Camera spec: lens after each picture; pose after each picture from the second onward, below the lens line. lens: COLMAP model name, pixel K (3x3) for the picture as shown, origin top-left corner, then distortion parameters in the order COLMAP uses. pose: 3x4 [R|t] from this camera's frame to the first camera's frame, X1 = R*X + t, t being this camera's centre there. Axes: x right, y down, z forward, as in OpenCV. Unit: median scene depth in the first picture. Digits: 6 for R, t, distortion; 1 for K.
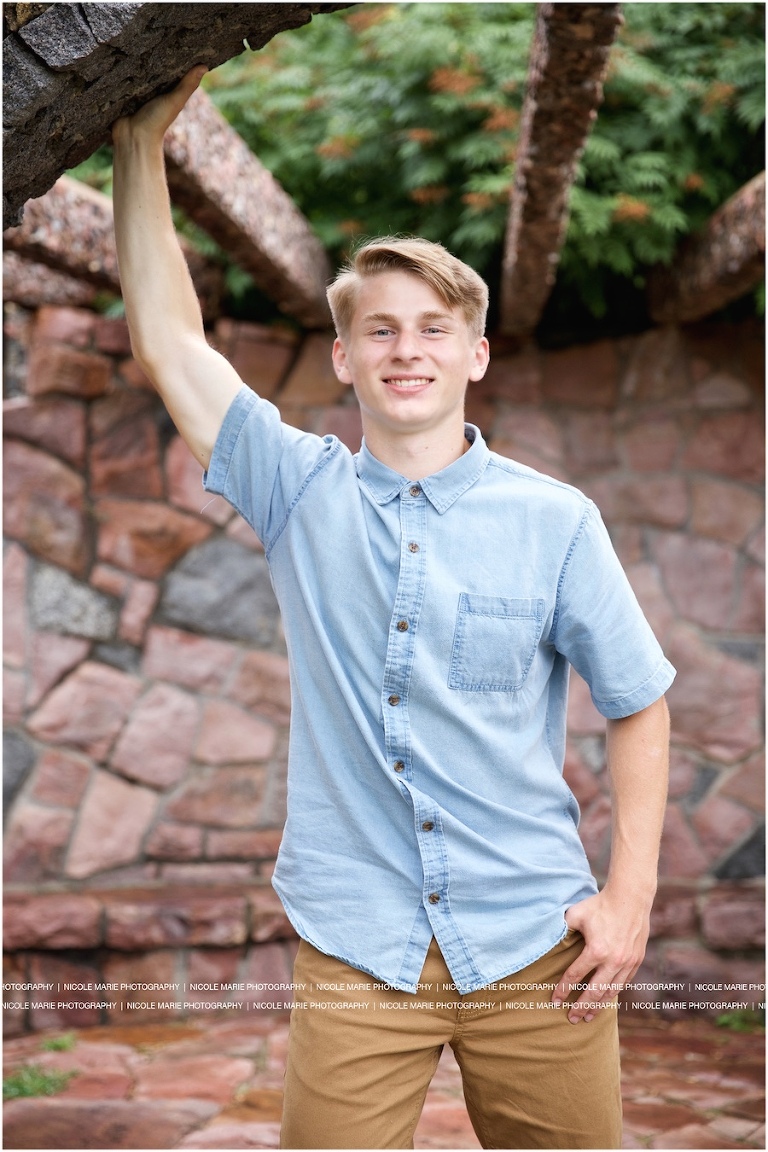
lens RADIAL K [[2136.6, 0, 372.6], [0, 2136.6, 576.4], [0, 0, 1]] dist [0.243254, 0.000000]
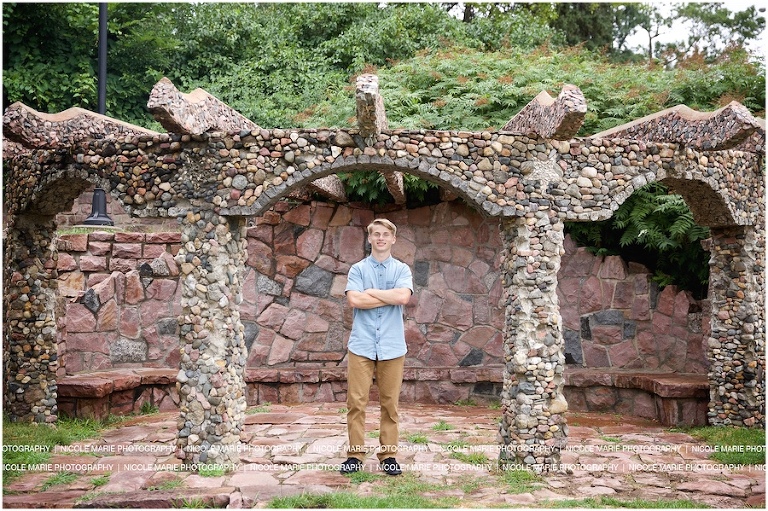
lens RADIAL K [[1139.8, 0, 387.7], [0, 1139.8, 253.3], [0, 0, 1]] dist [0.119656, 0.000000]
pose [[0.999645, -0.007196, -0.025641, 0.095158], [0.006809, 0.999862, -0.015157, -0.009653], [0.025747, 0.014977, 0.999556, -0.803341]]
